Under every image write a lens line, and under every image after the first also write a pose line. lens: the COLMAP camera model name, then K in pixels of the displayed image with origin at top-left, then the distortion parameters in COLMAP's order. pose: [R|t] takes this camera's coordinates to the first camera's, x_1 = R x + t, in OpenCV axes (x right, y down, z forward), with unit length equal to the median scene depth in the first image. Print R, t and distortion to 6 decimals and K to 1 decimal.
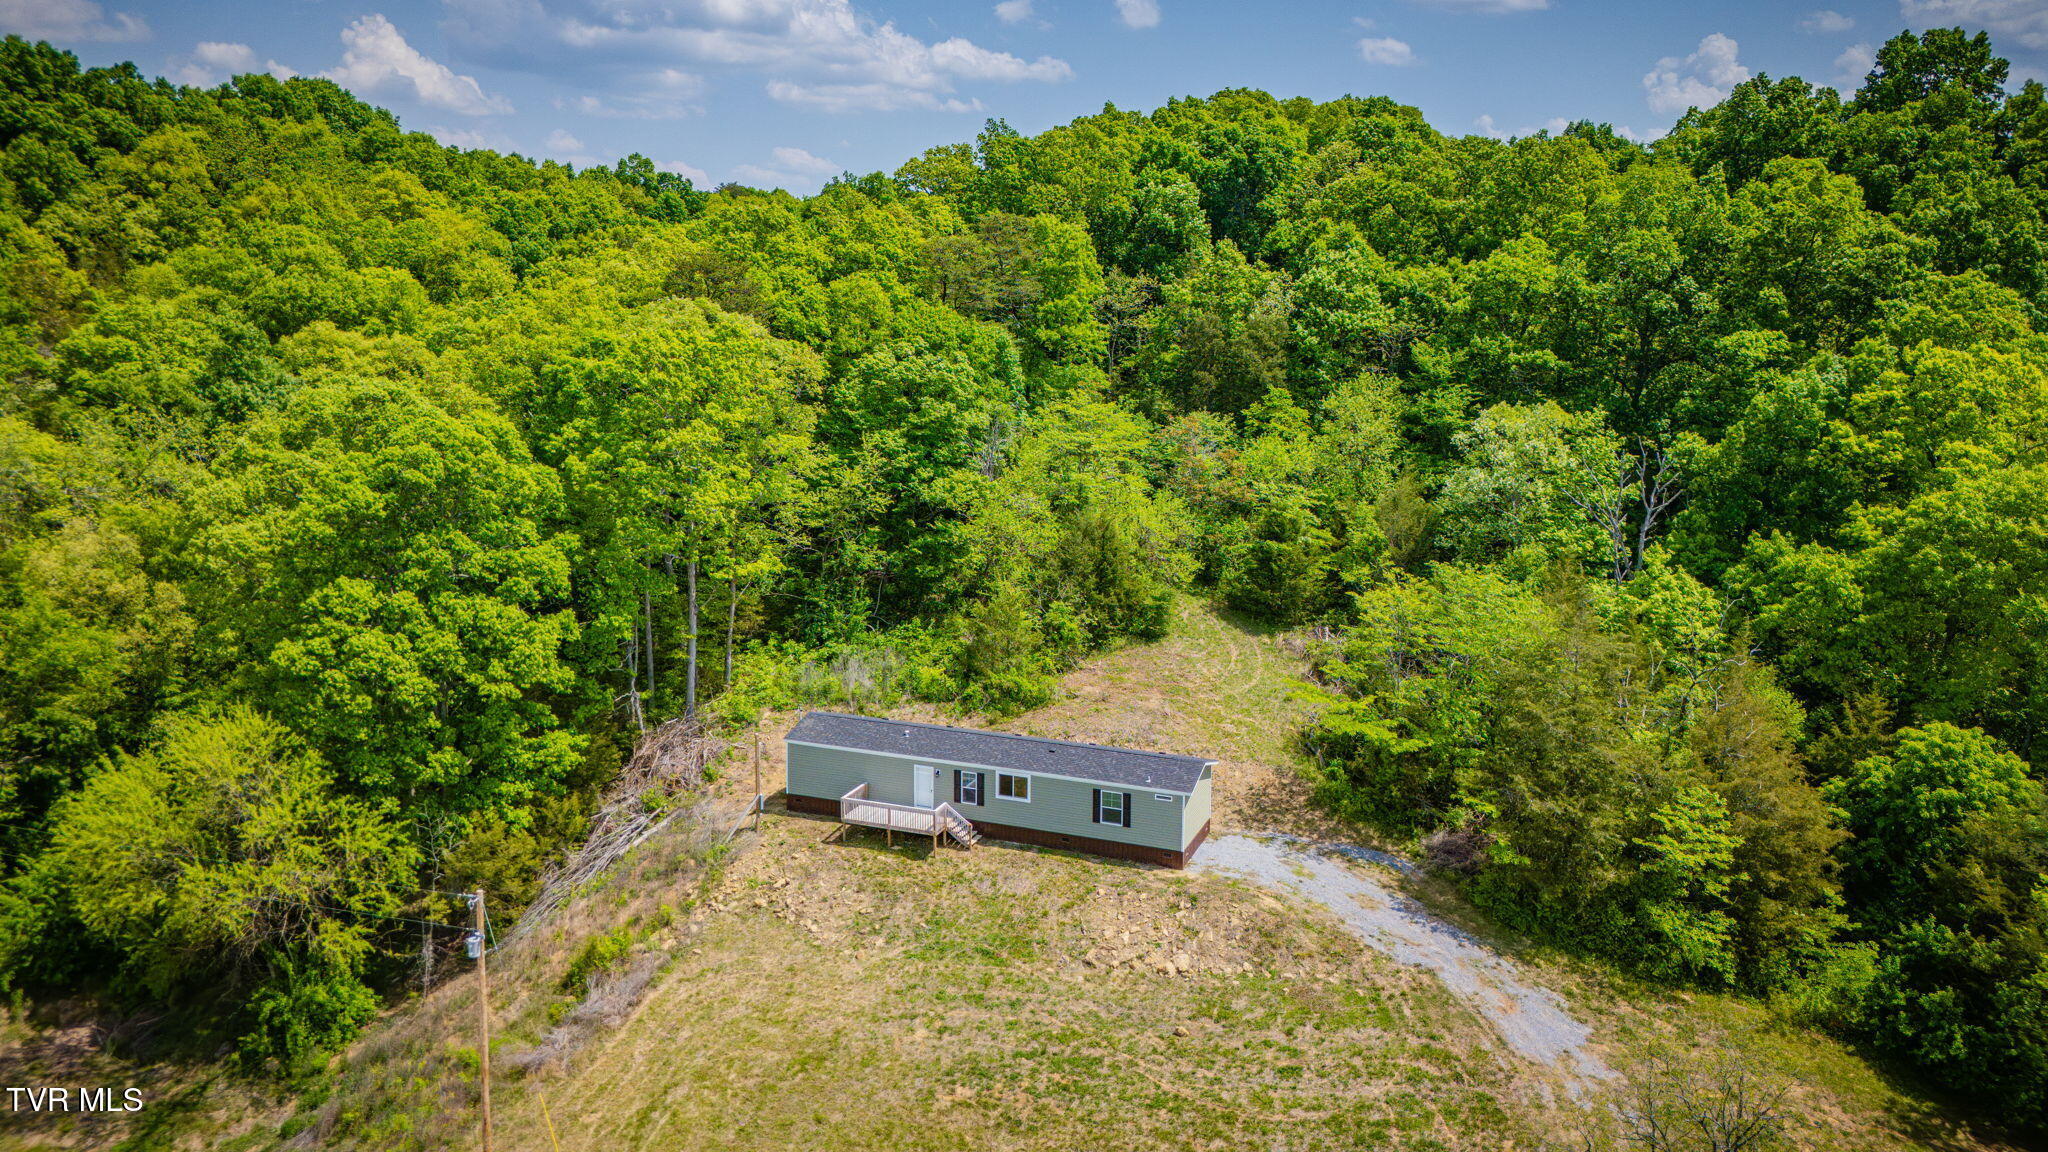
lens RADIAL K [[1498.2, 0, 1019.6], [0, 1498.2, 573.9], [0, 0, 1]] dist [0.070754, -0.068356]
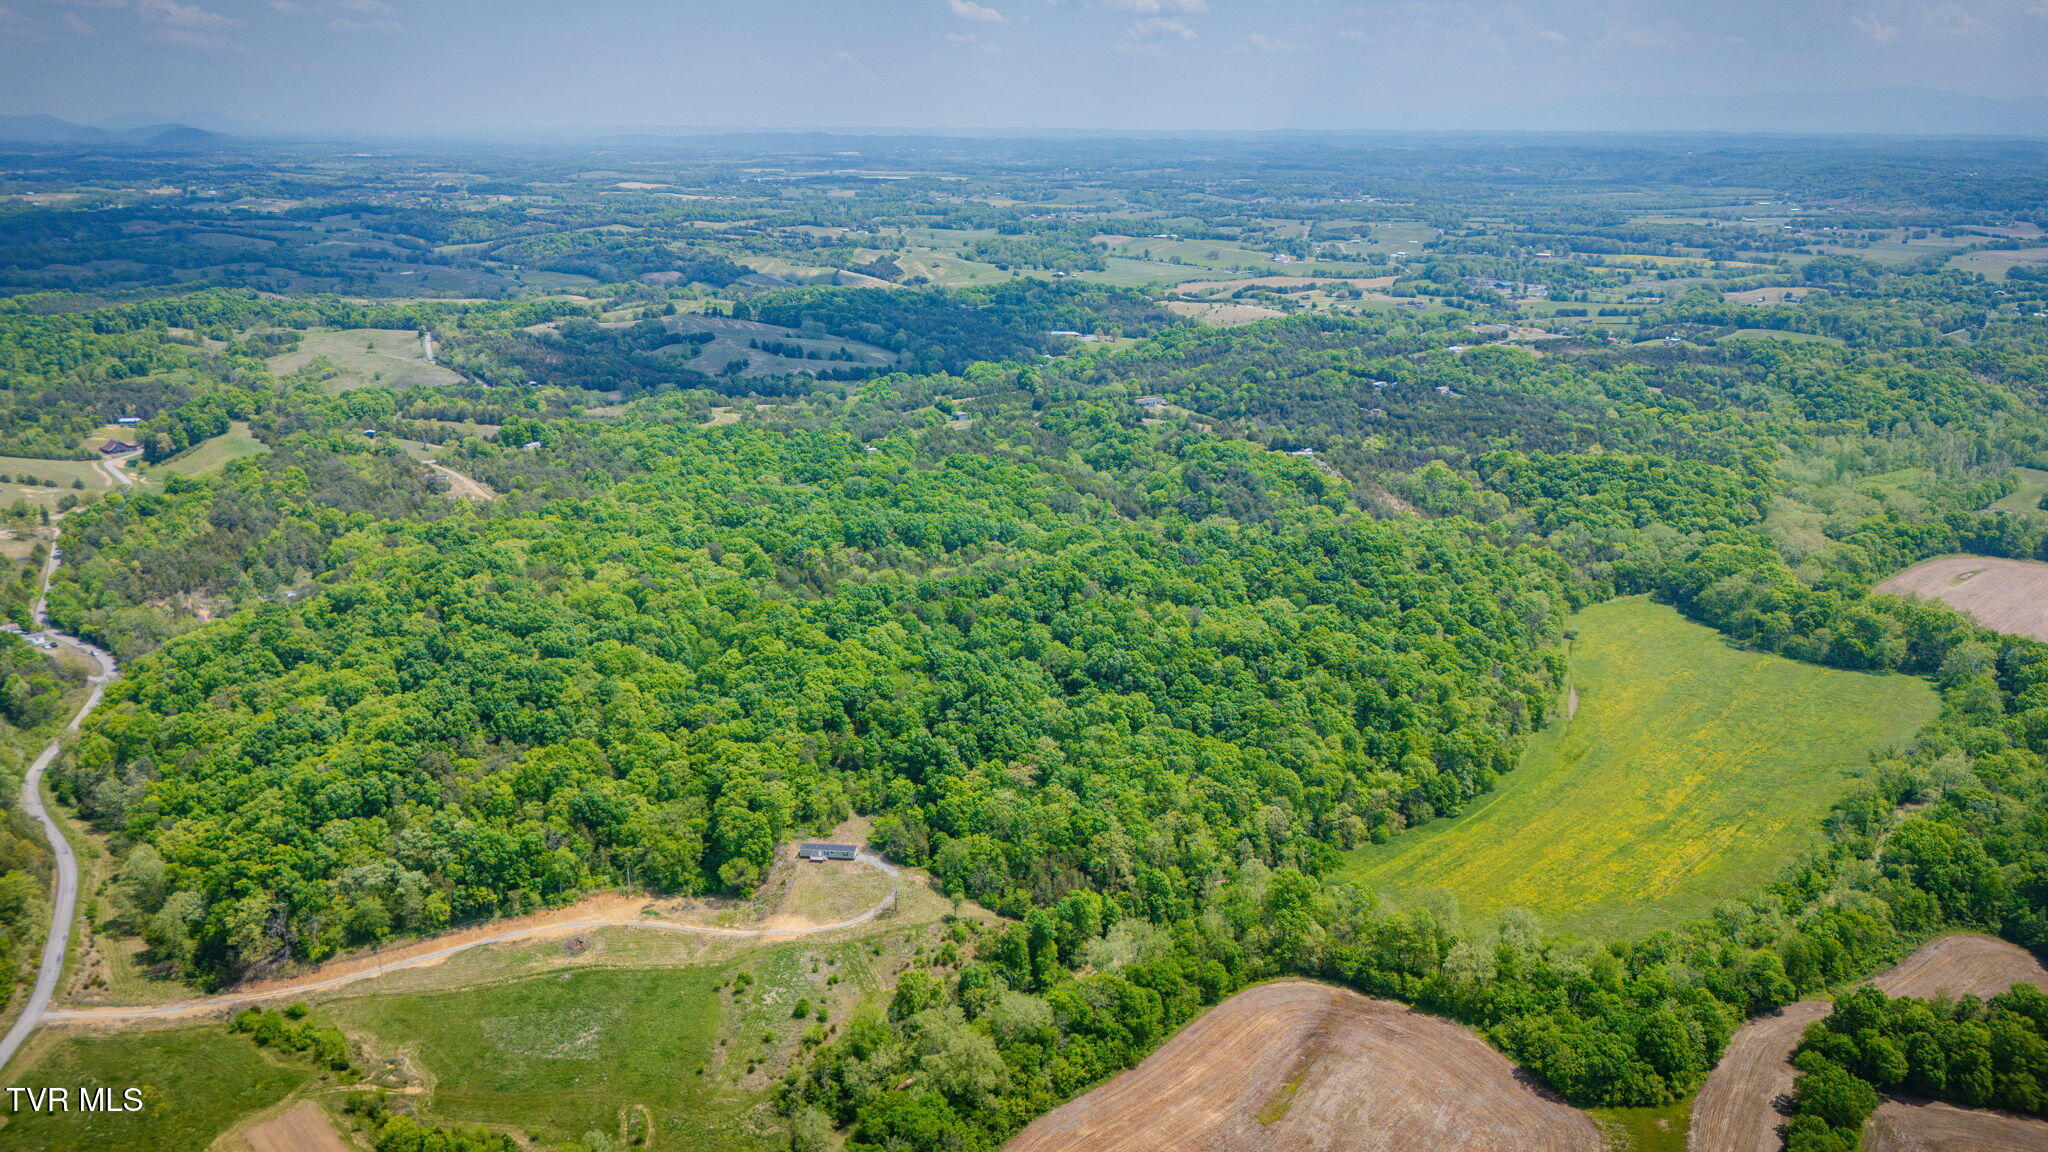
lens RADIAL K [[1498.2, 0, 1027.2], [0, 1498.2, 573.2], [0, 0, 1]] dist [0.070754, -0.068356]
pose [[0.964357, -0.081384, 0.251777, -0.871384], [0.054925, 0.992368, 0.110400, -2.094641], [-0.258840, -0.092636, 0.961468, -6.616715]]
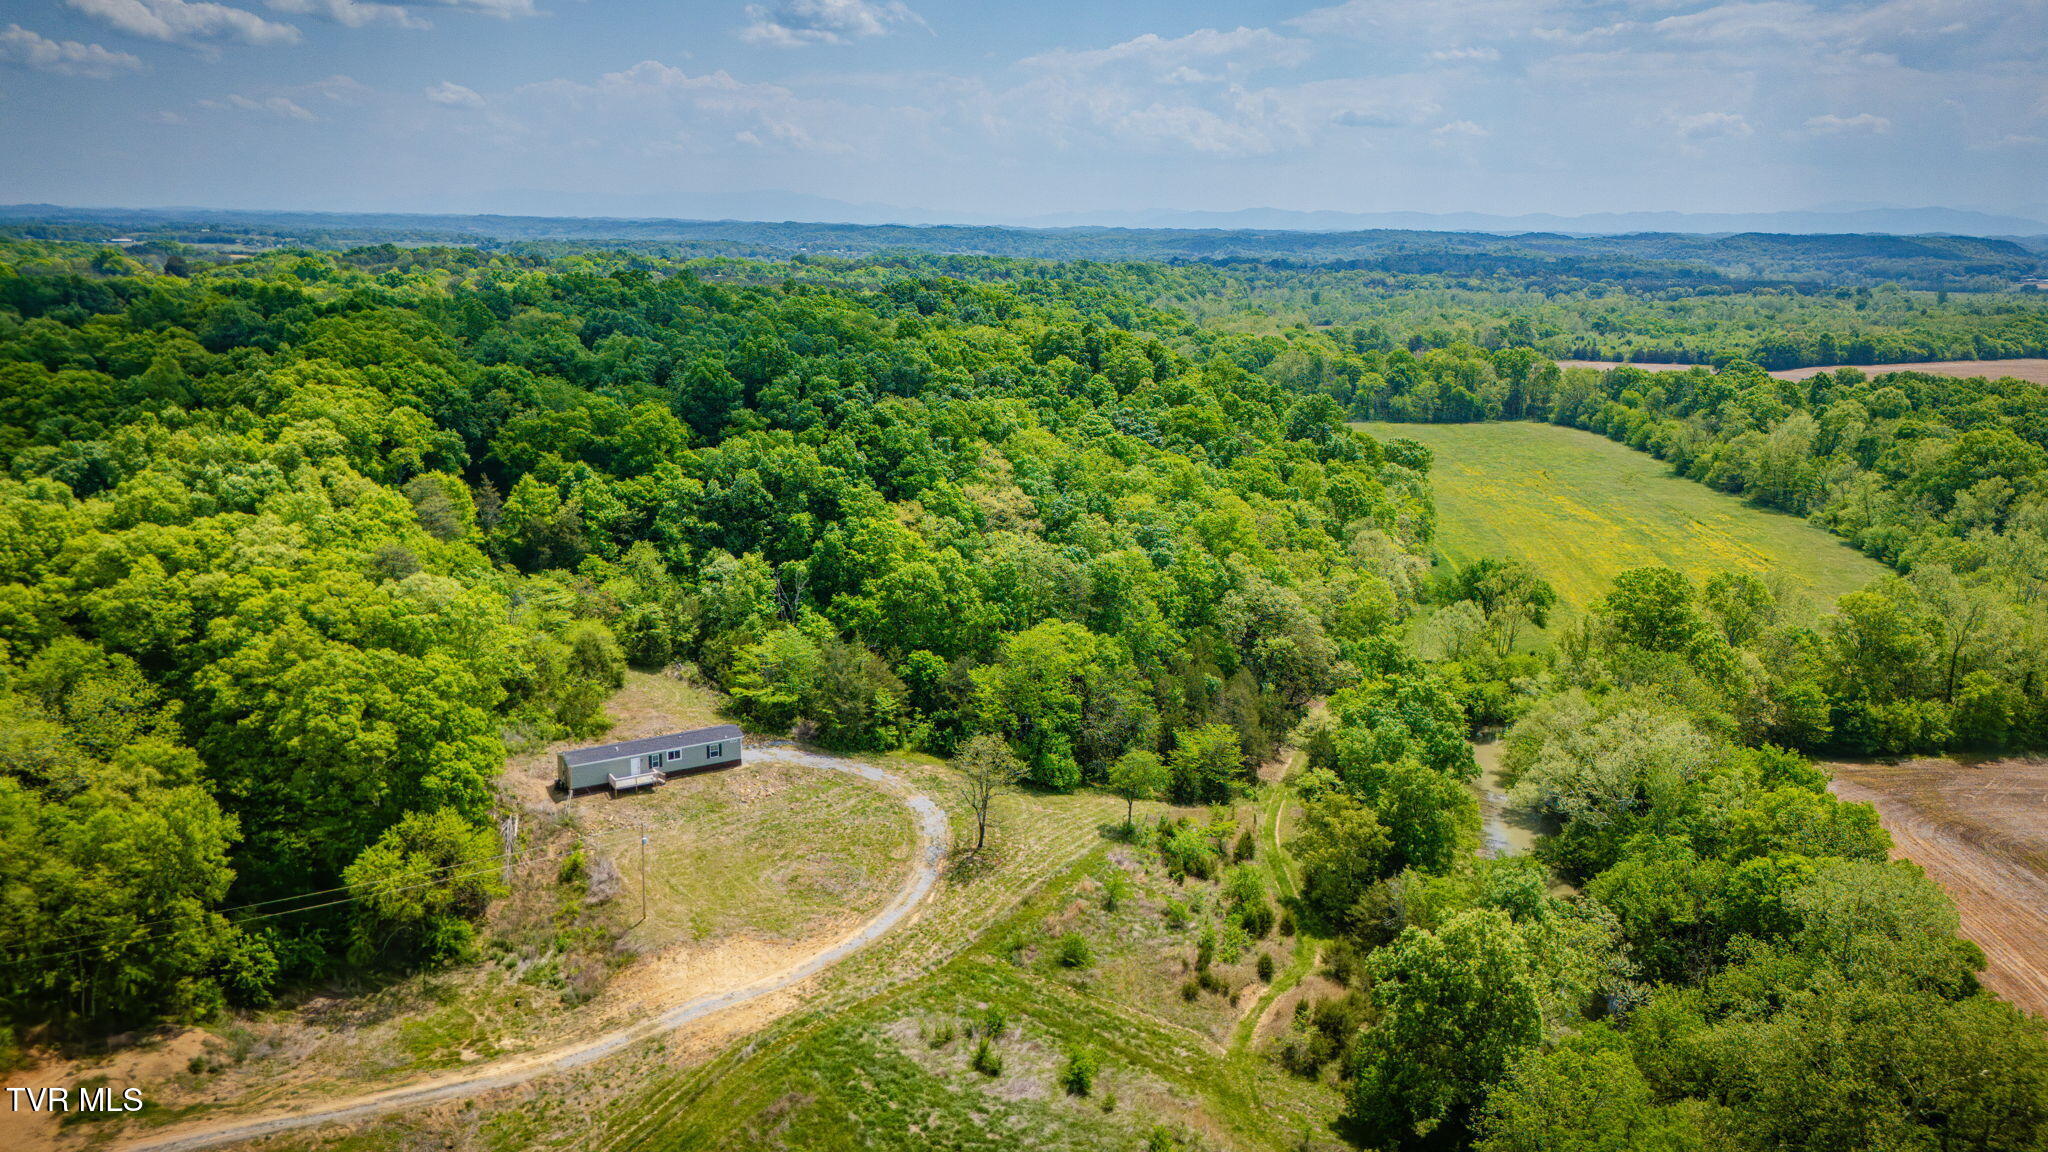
lens RADIAL K [[1498.2, 0, 1023.1], [0, 1498.2, 576.1], [0, 0, 1]] dist [0.070754, -0.068356]
pose [[0.606028, -0.181513, 0.774457, -1.510394], [0.146601, 0.982425, 0.115537, -0.349982], [-0.781817, 0.043517, 0.621987, -1.016589]]
